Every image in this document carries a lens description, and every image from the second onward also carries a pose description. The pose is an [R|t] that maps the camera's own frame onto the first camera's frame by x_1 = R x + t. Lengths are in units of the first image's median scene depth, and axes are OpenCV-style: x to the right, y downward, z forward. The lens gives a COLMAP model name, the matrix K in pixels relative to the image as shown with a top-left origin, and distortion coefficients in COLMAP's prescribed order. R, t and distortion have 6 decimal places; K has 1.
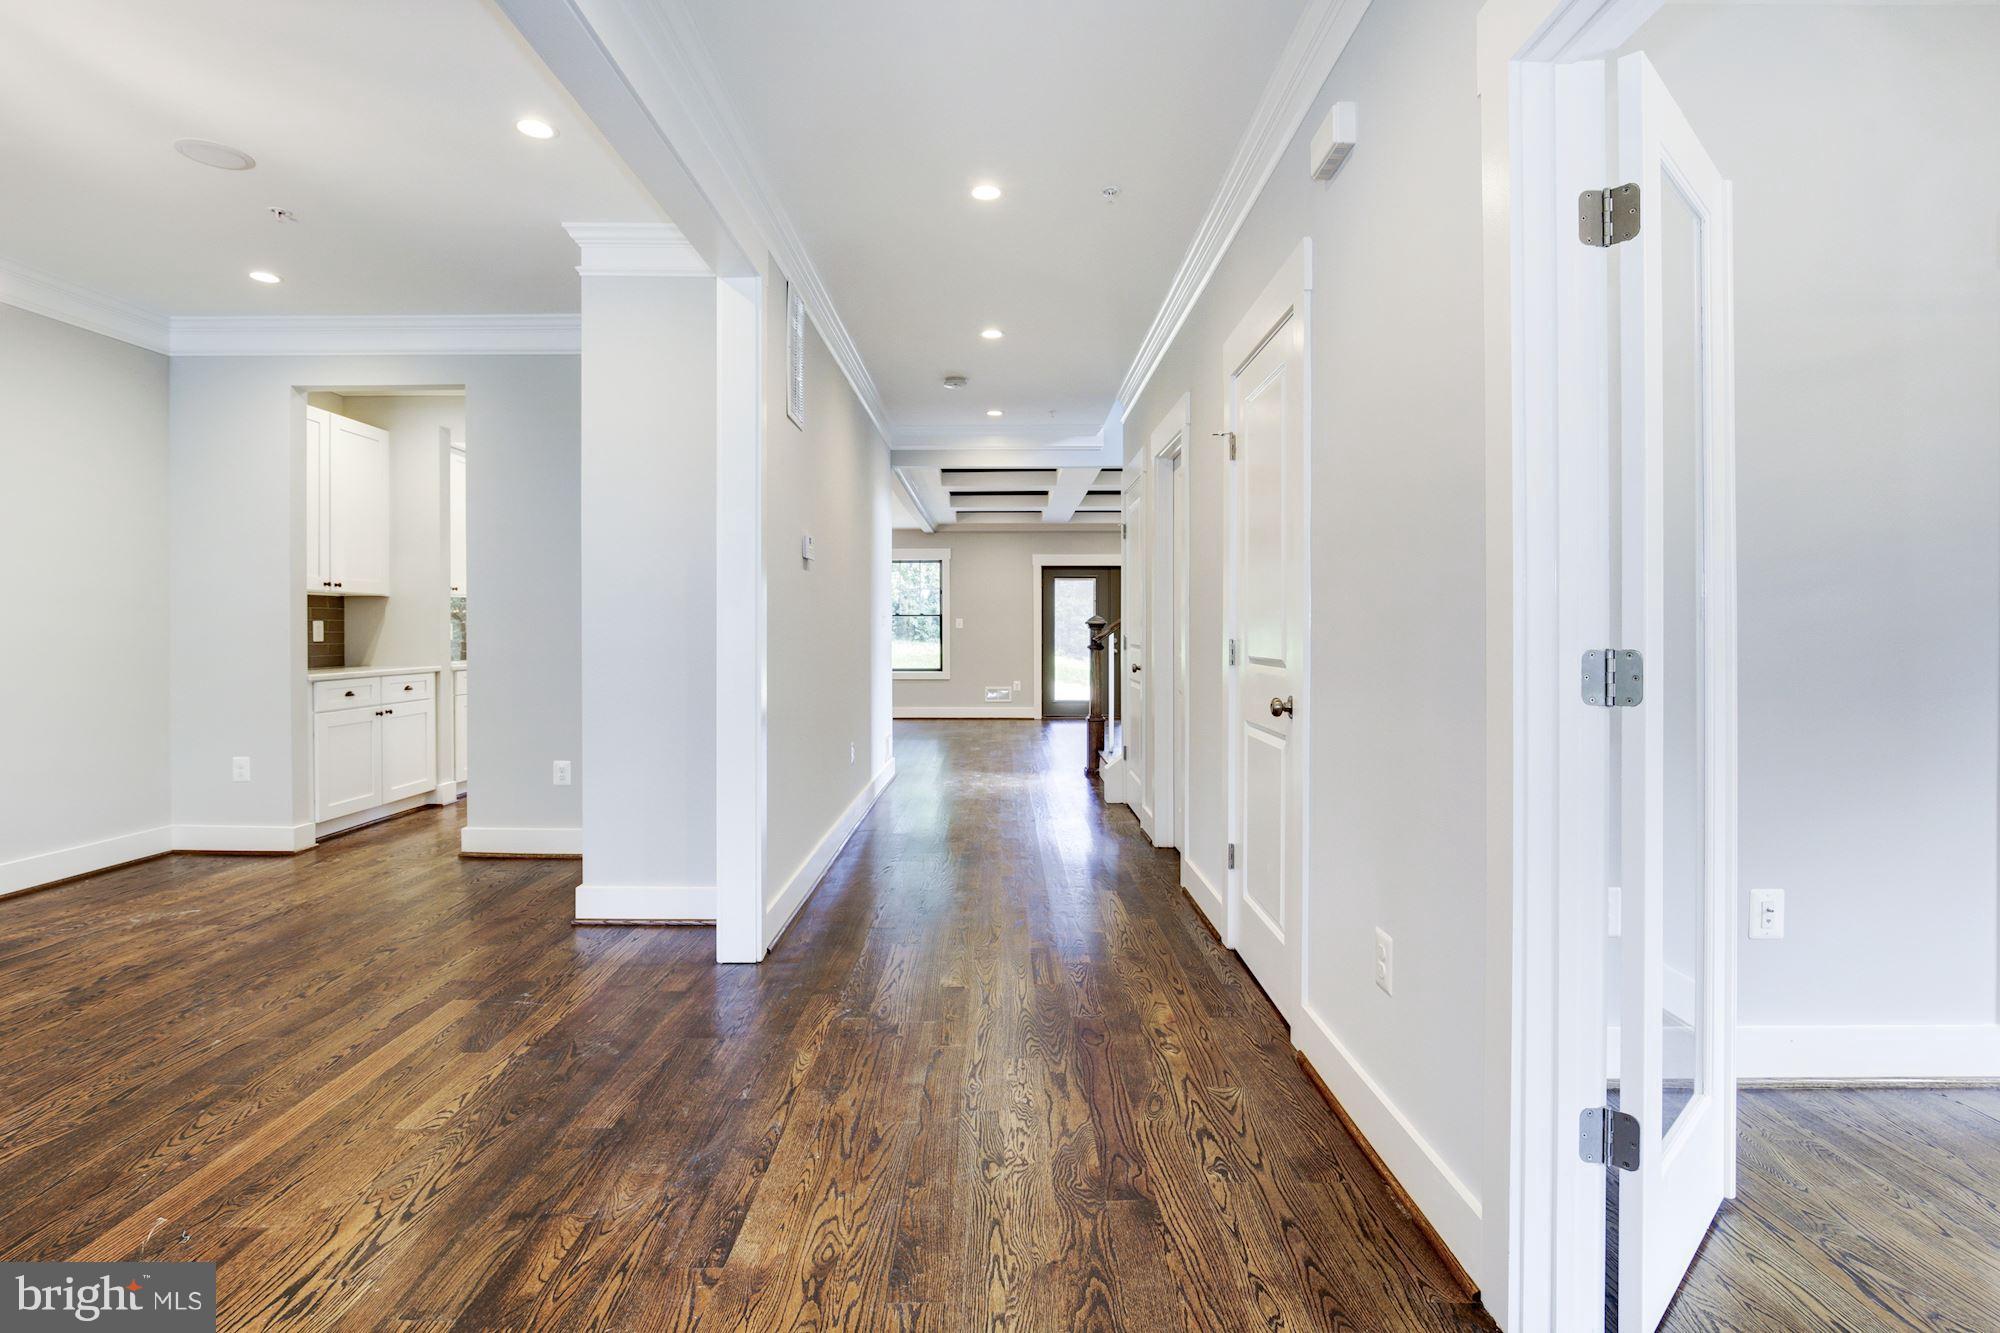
lens RADIAL K [[956.5, 0, 911.8], [0, 956.5, 635.2], [0, 0, 1]] dist [-0.001148, 0.002905]
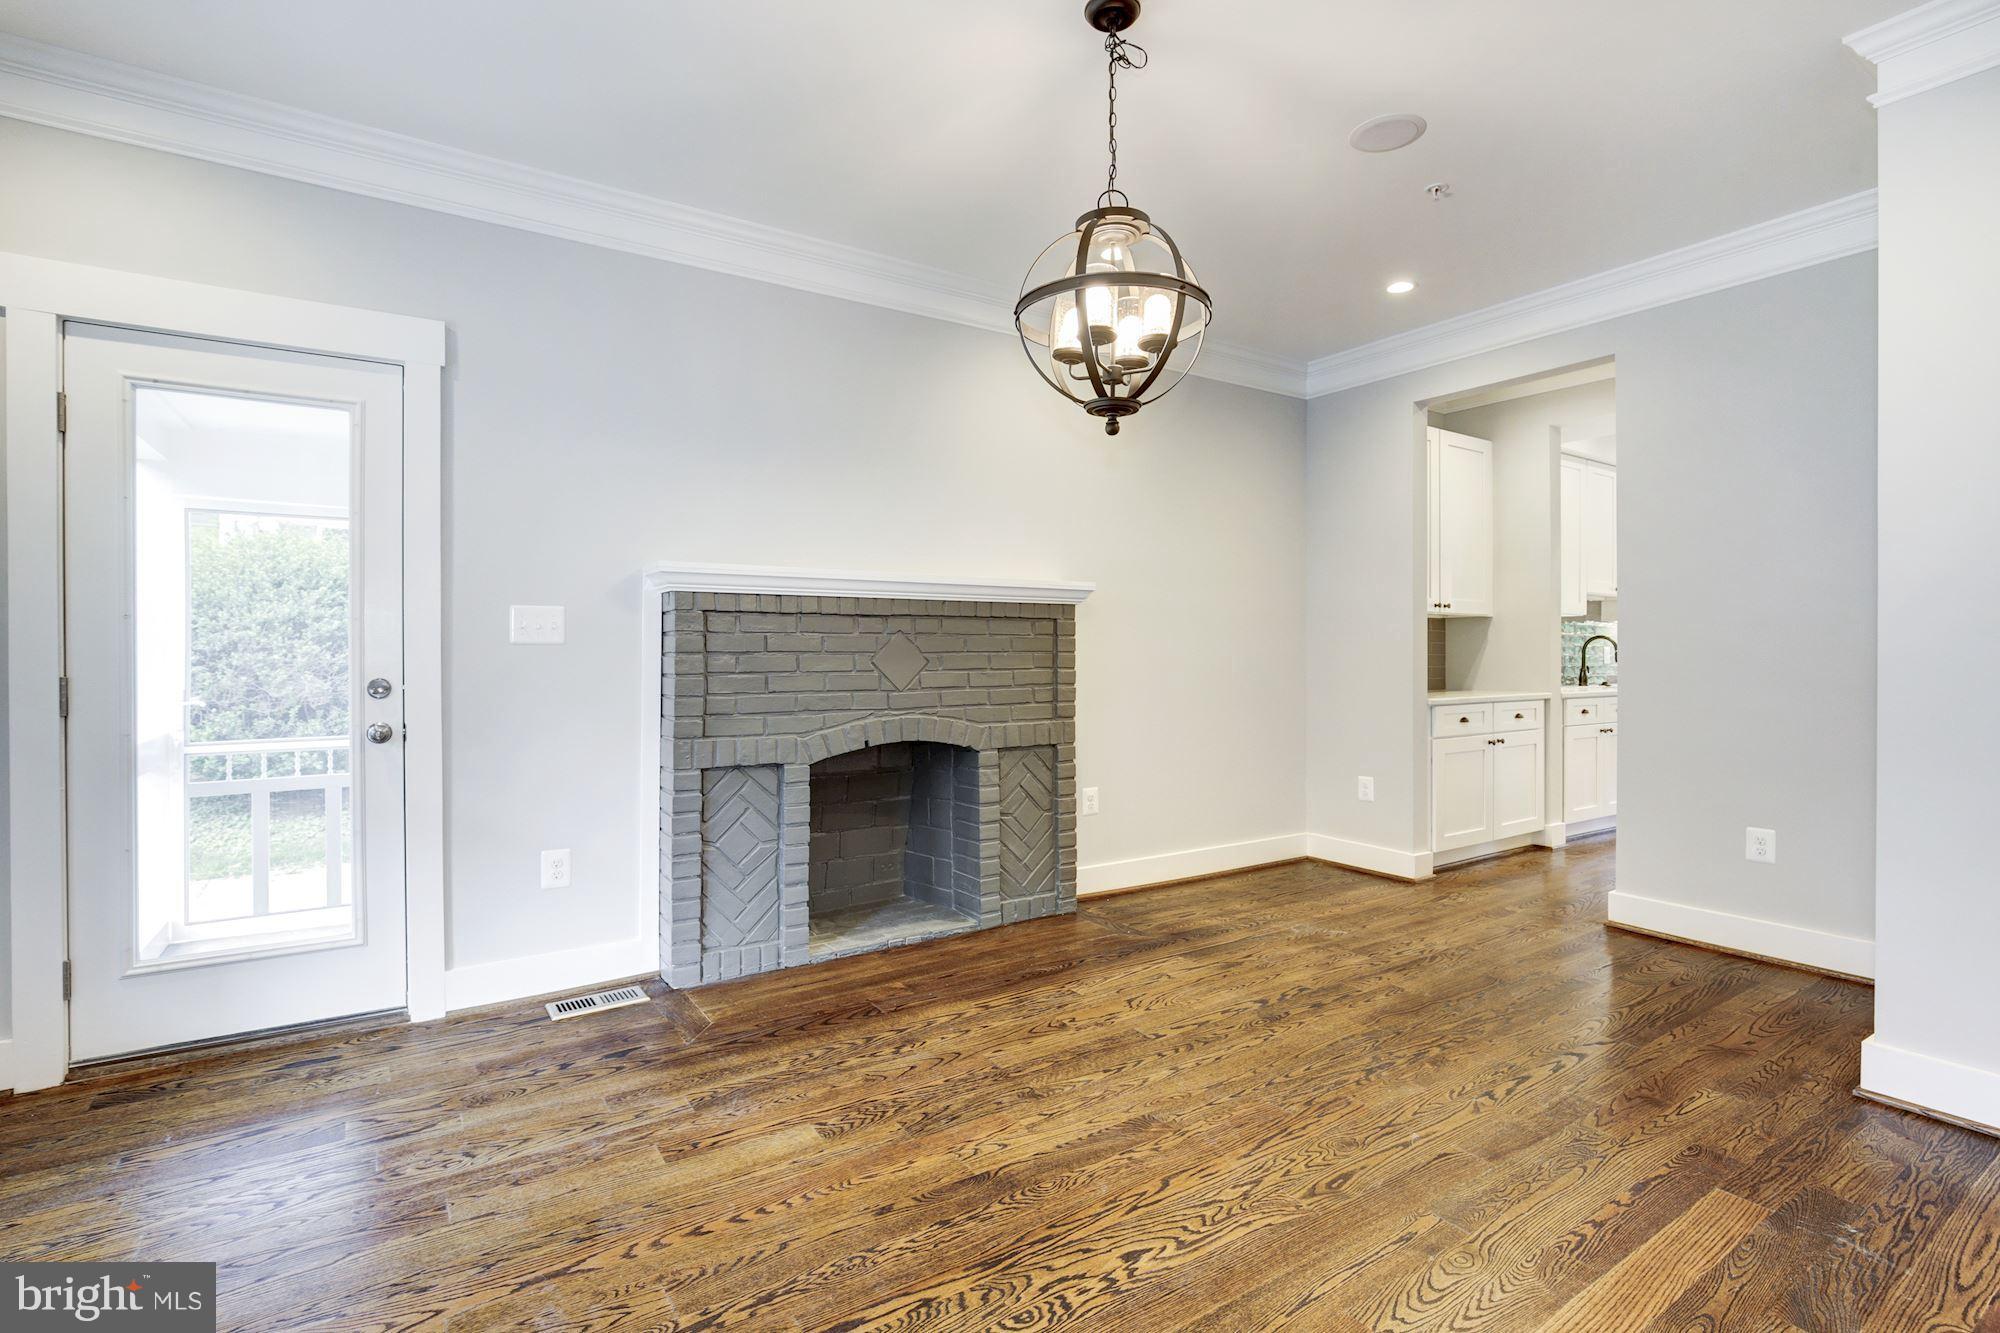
lens RADIAL K [[902.6, 0, 1008.5], [0, 902.6, 667.2], [0, 0, 1]] dist [-0.005729, 0.001386]
pose [[0.594972, 0.010058, -0.803684, -0.200748], [-0.002547, 0.999940, 0.010628, 0.001009], [0.803743, -0.004277, 0.594962, 0.156820]]
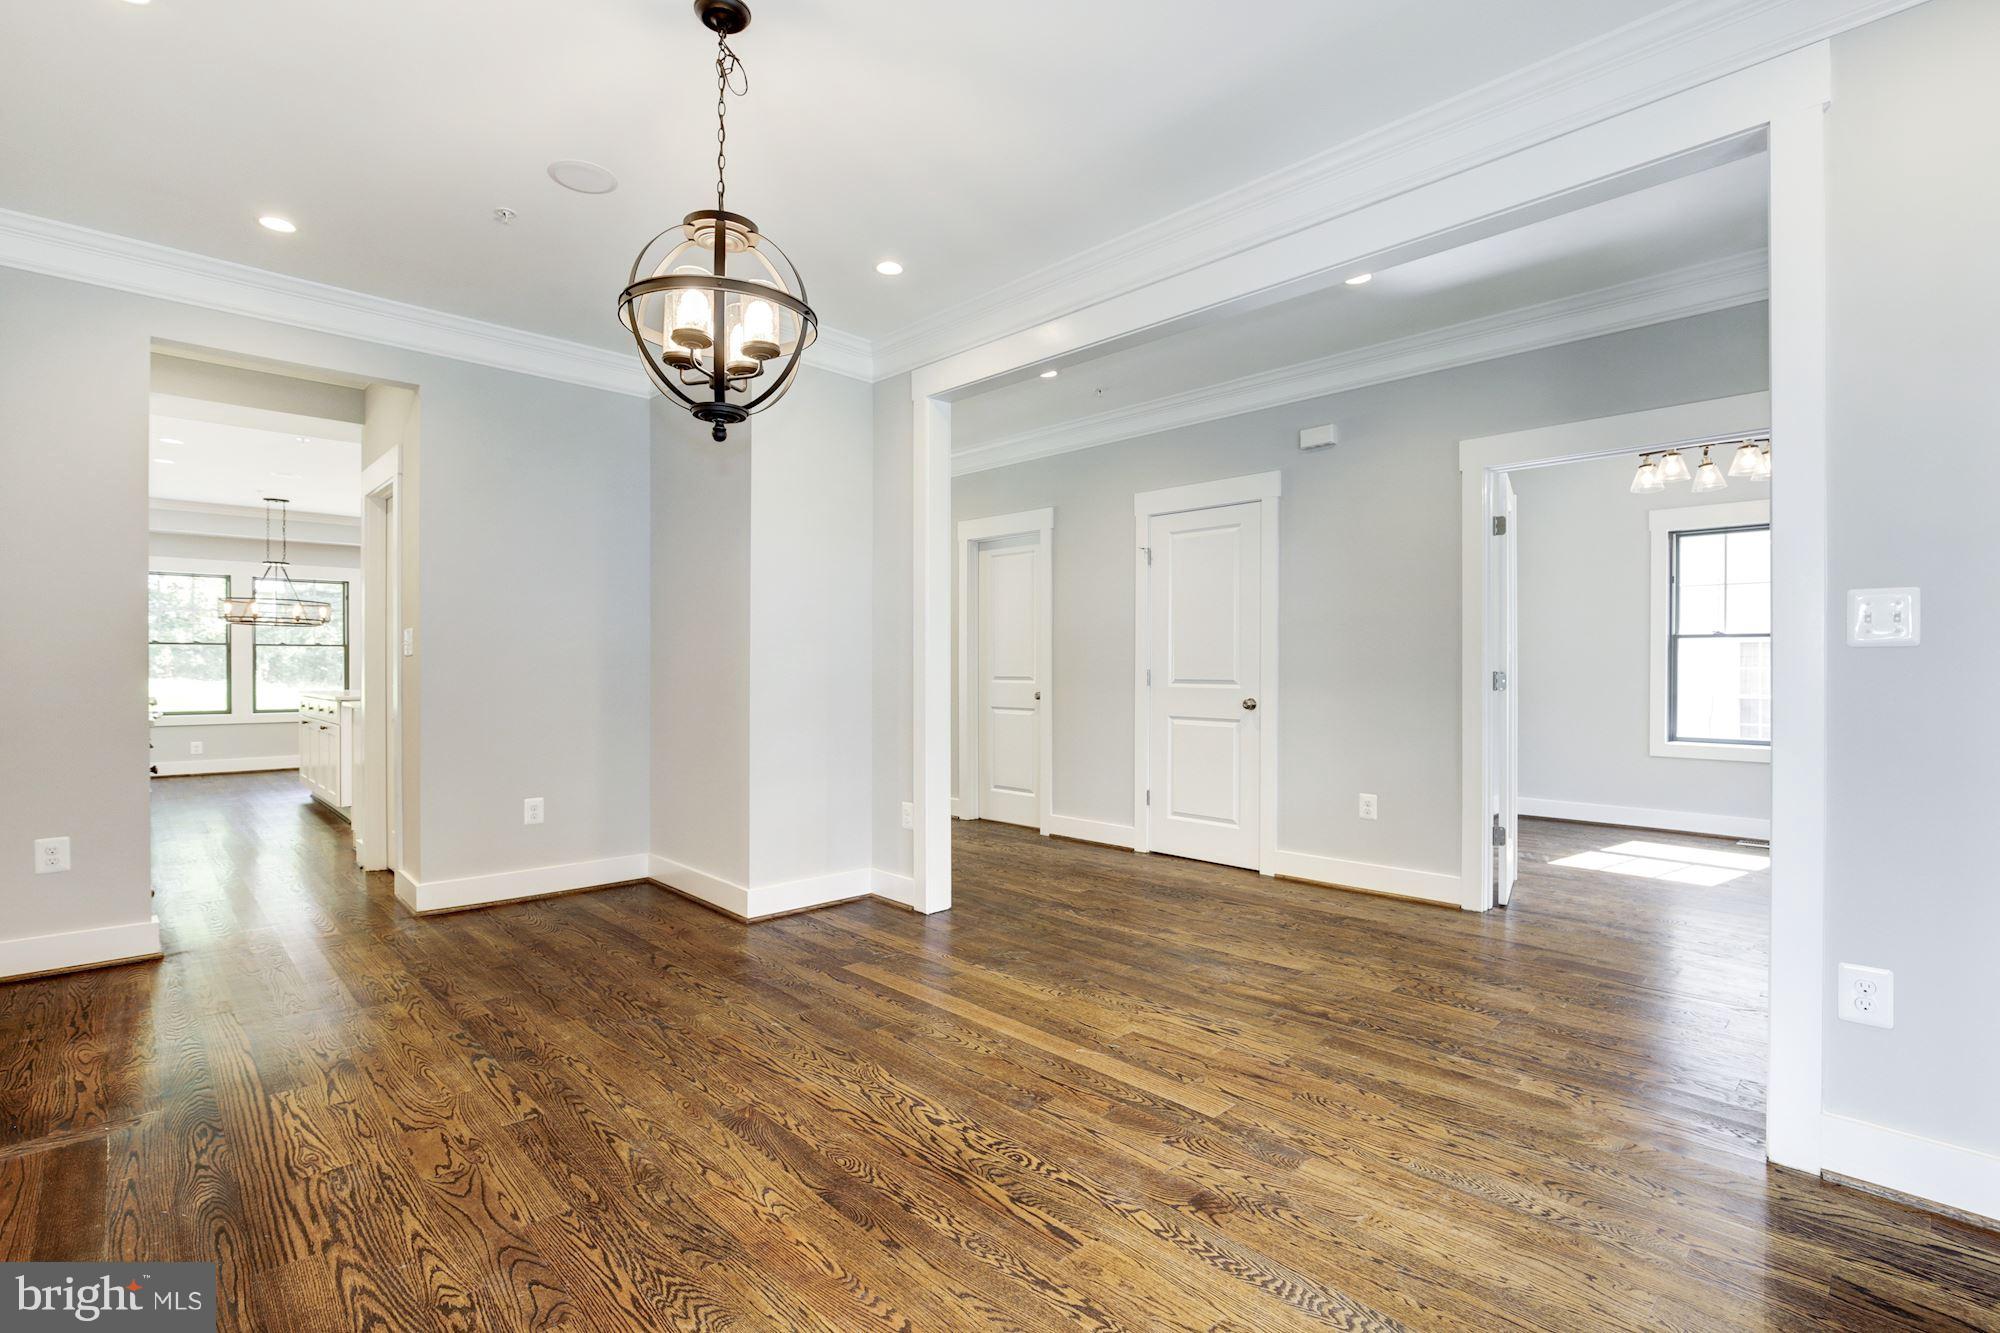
lens RADIAL K [[902.6, 0, 1011.0], [0, 902.6, 669.4], [0, 0, 1]] dist [-0.005729, 0.001386]
pose [[0.703678, 0.000847, 0.710518, -0.855687], [-0.000406, 1.000000, -0.000791, 0.002567], [-0.710518, 0.000268, 0.703678, 0.030909]]
